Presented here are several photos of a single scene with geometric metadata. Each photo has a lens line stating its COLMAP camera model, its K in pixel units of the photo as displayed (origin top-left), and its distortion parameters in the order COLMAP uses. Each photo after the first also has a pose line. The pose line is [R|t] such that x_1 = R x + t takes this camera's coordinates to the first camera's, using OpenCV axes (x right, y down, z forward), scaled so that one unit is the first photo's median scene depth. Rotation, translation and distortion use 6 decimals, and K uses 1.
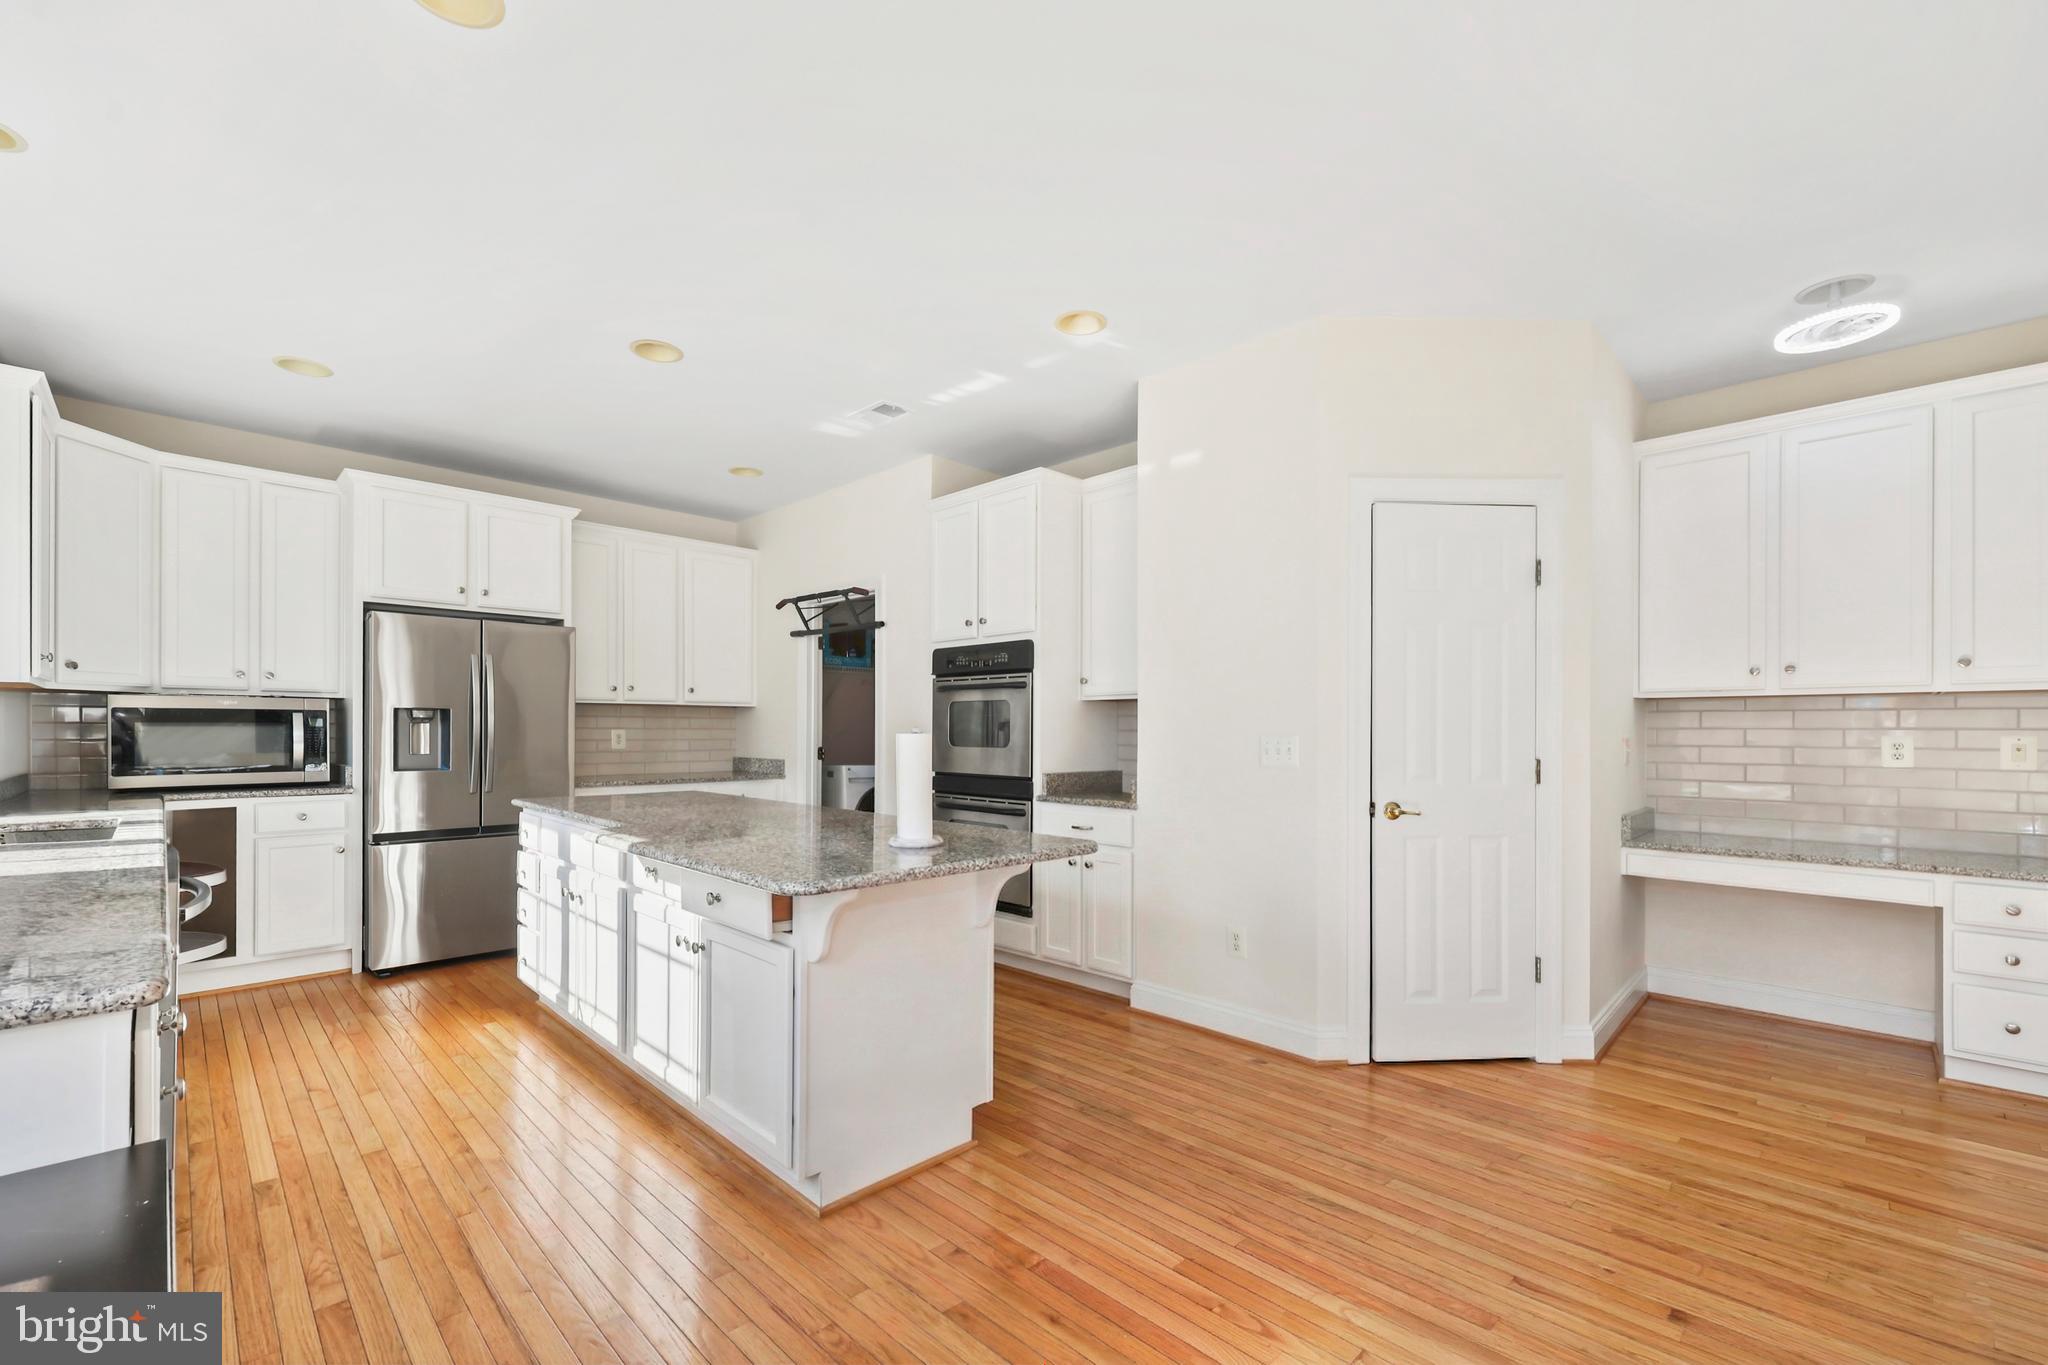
lens RADIAL K [[852.3, 0, 1023.1], [0, 852.3, 721.7], [0, 0, 1]] dist [0.000959, 0.000015]
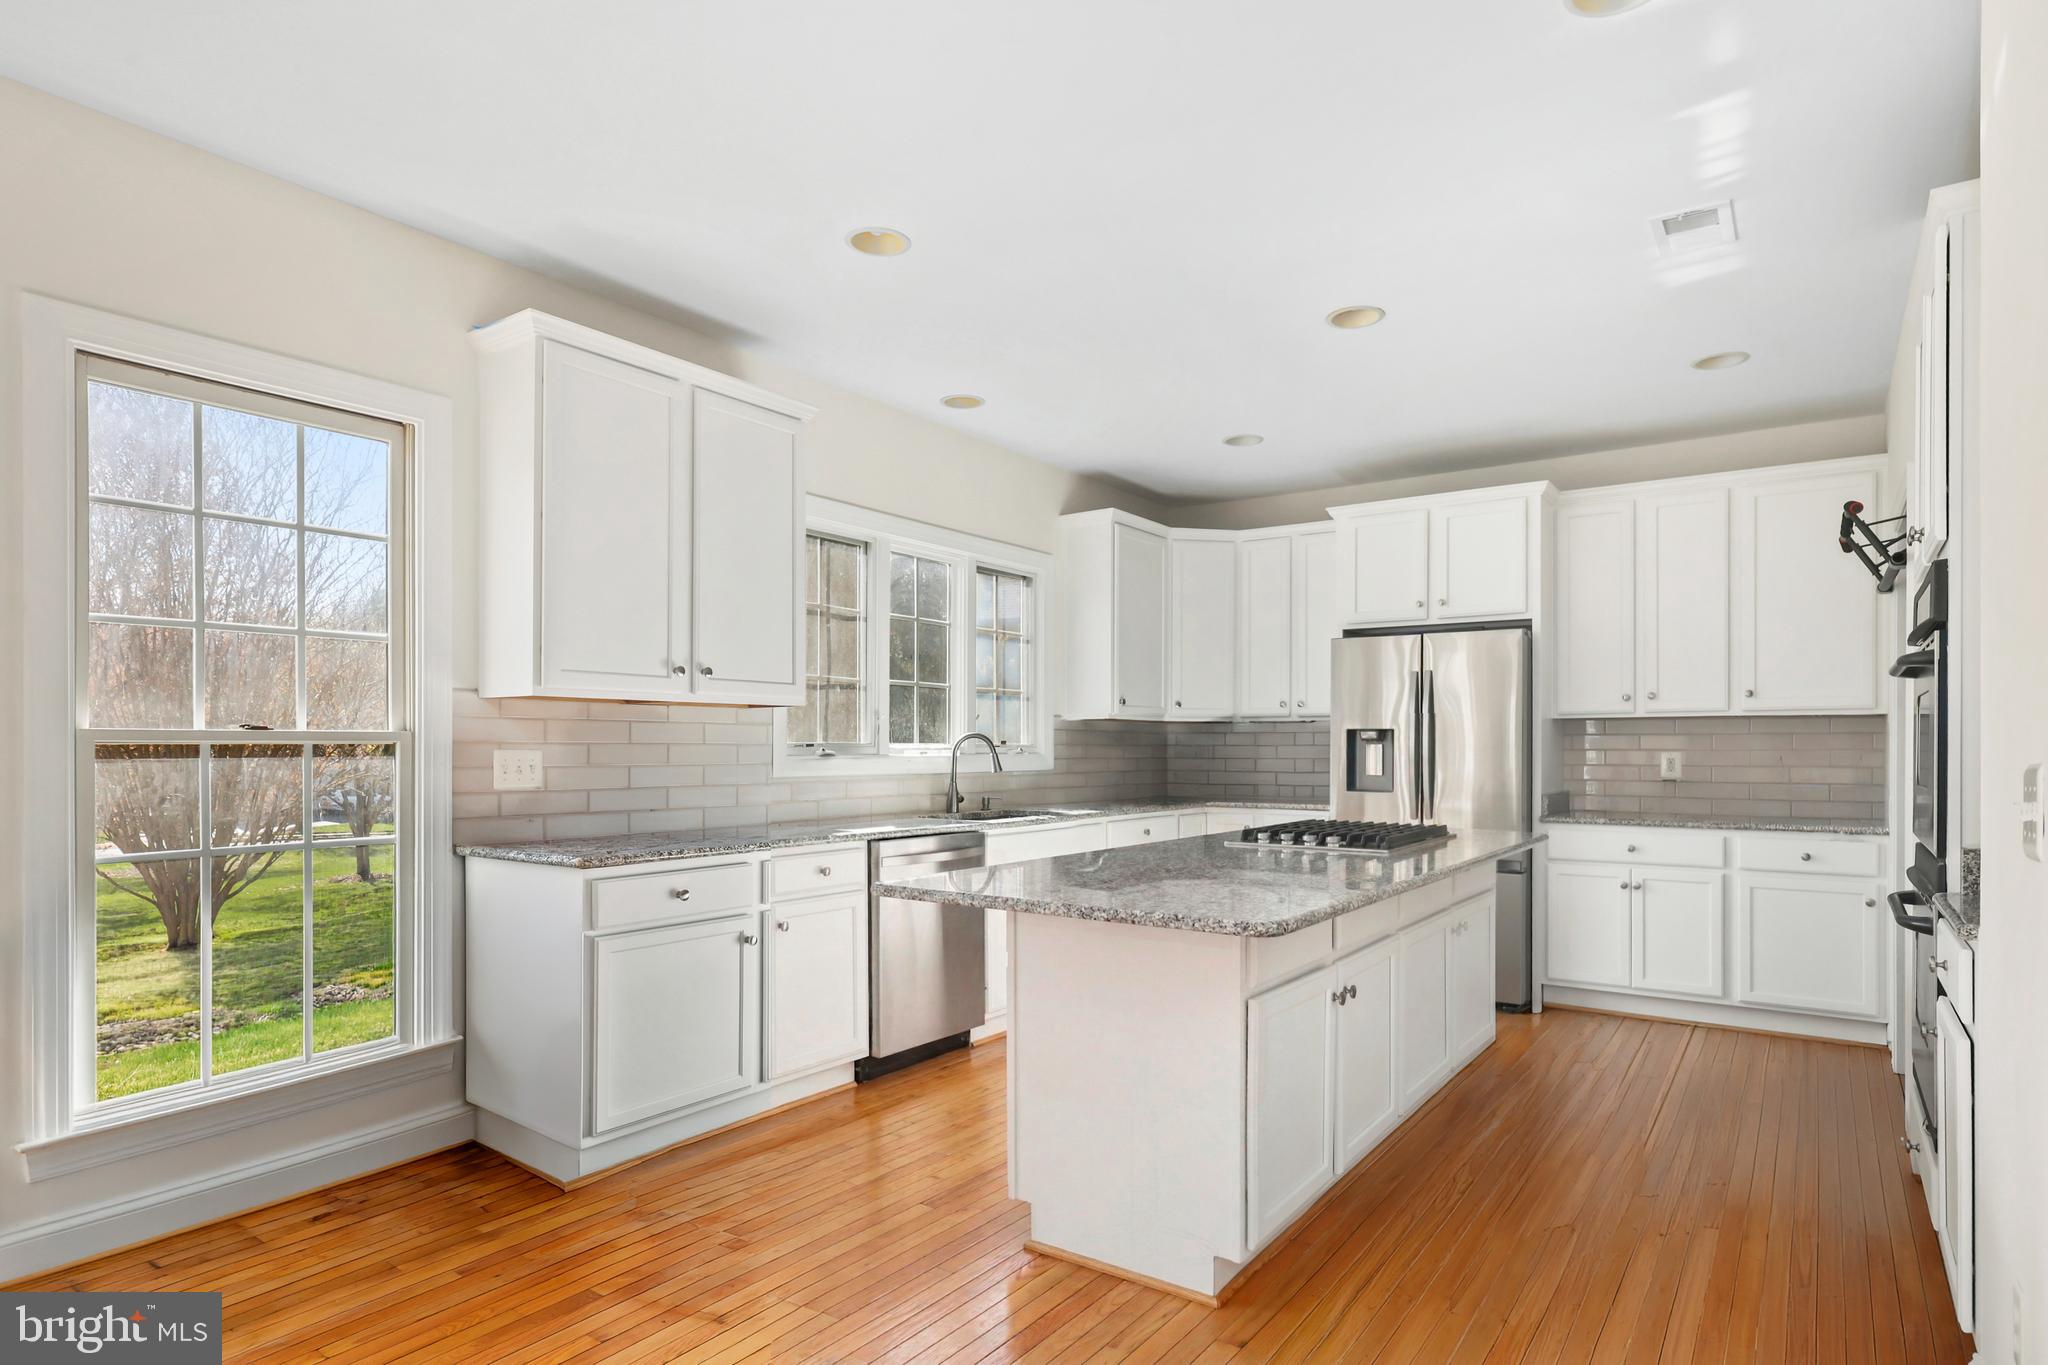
lens RADIAL K [[1119.9, 0, 1027.9], [0, 1119.9, 745.8], [0, 0, 1]] dist [0.001247, 0.000107]
pose [[0.156176, -0.003440, -0.987723, 0.539802], [0.007127, 0.999972, -0.002356, 0.003249], [0.987703, -0.006671, 0.156197, 0.404775]]
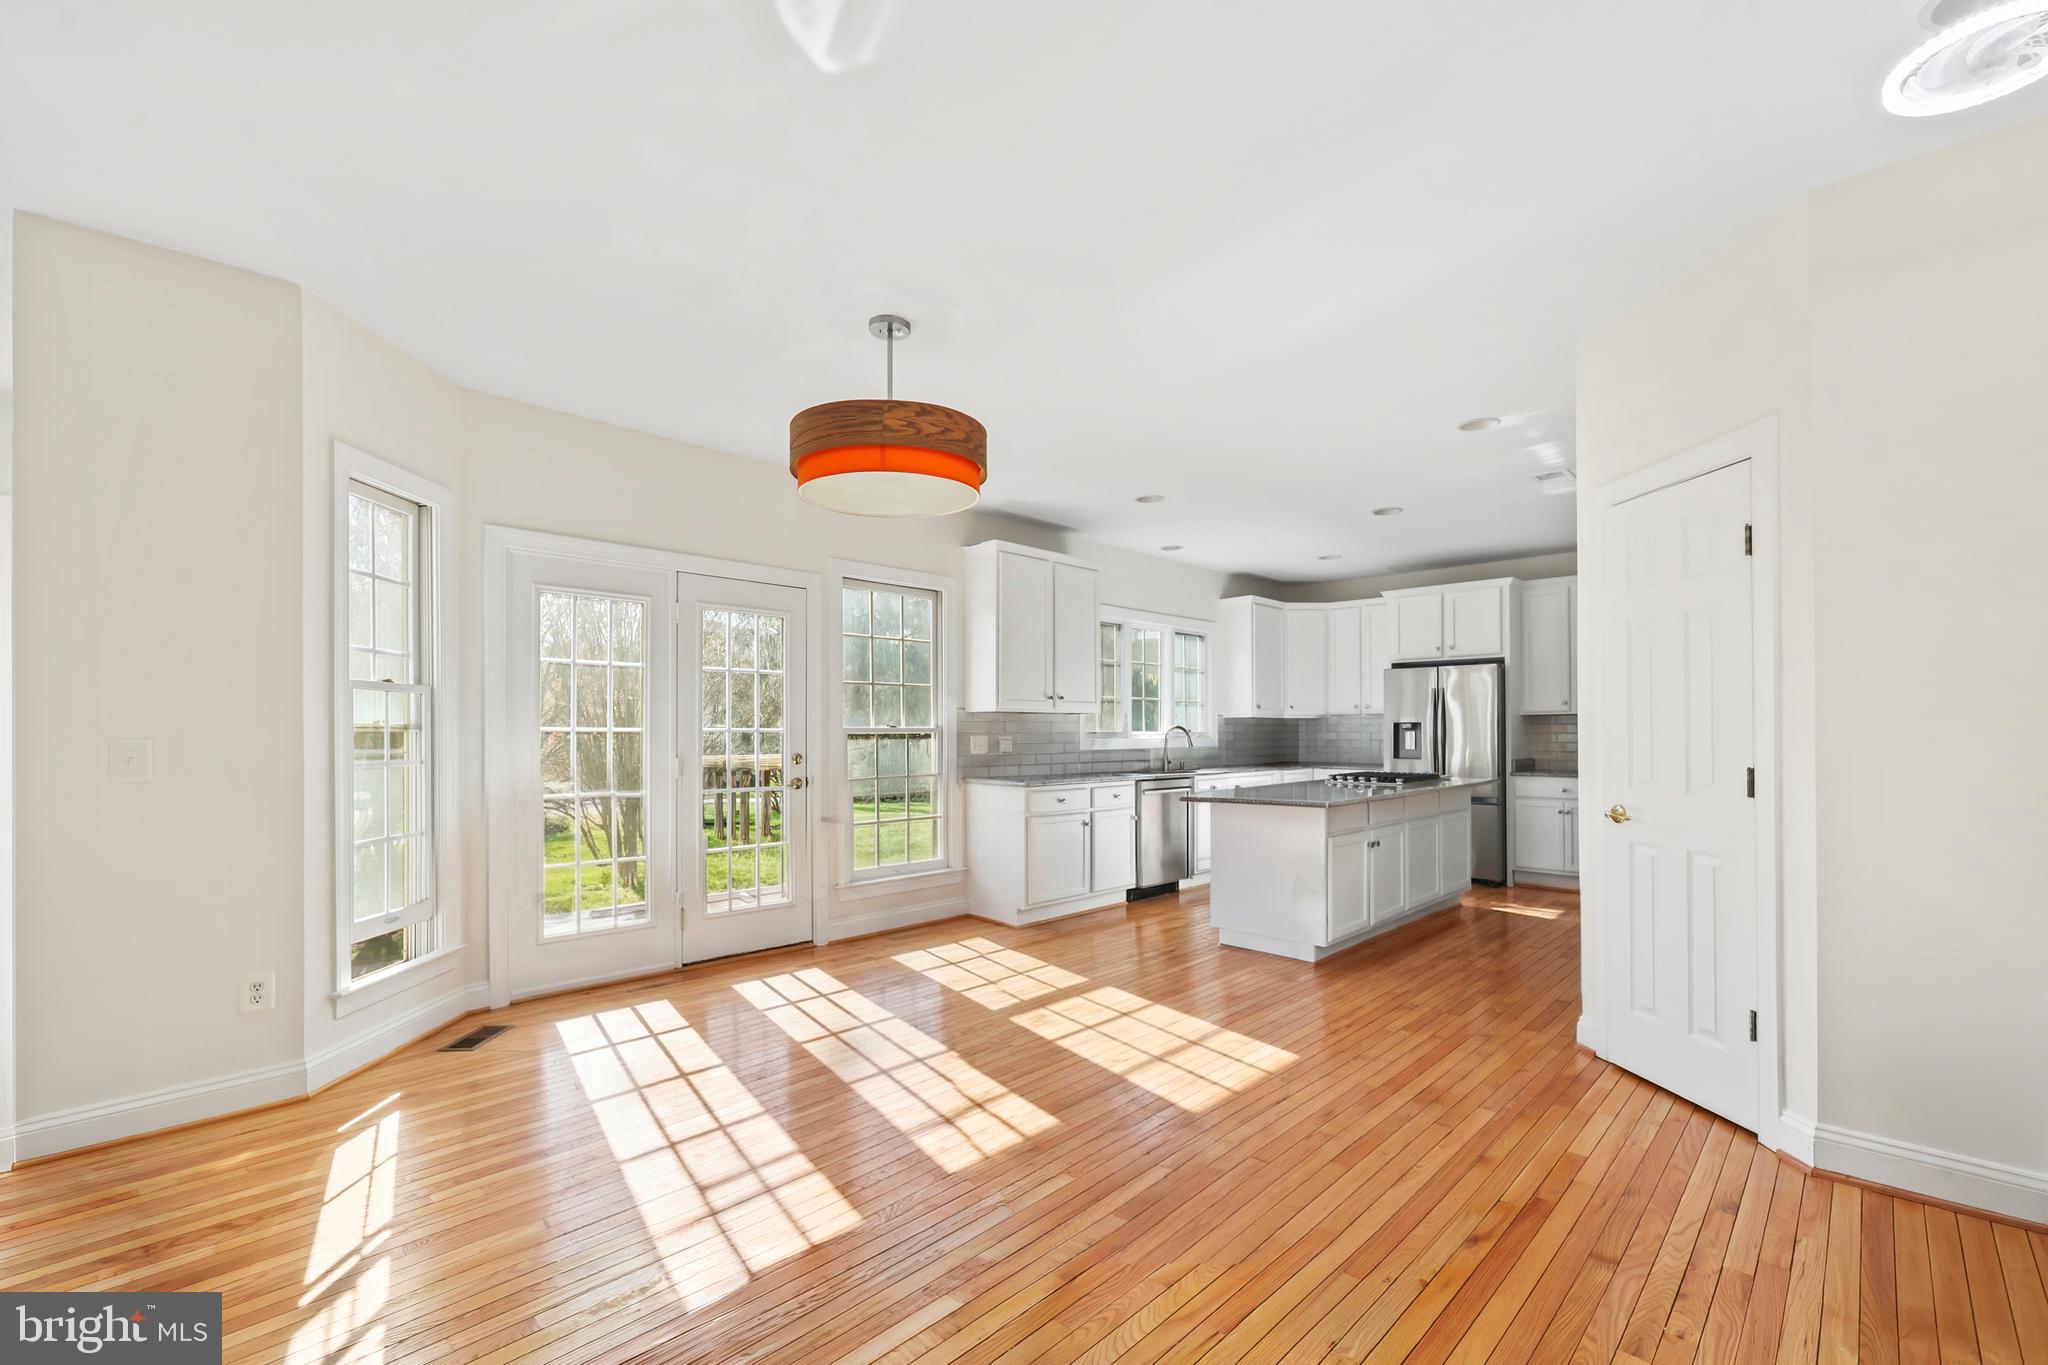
lens RADIAL K [[877.8, 0, 1026.9], [0, 877.8, 722.1], [0, 0, 1]] dist [-0.000677, -0.000038]
pose [[0.002915, -0.016641, -0.999857, 1.090620], [0.011229, 0.999799, -0.016607, 0.004273], [0.999933, -0.011179, 0.003102, 0.227623]]
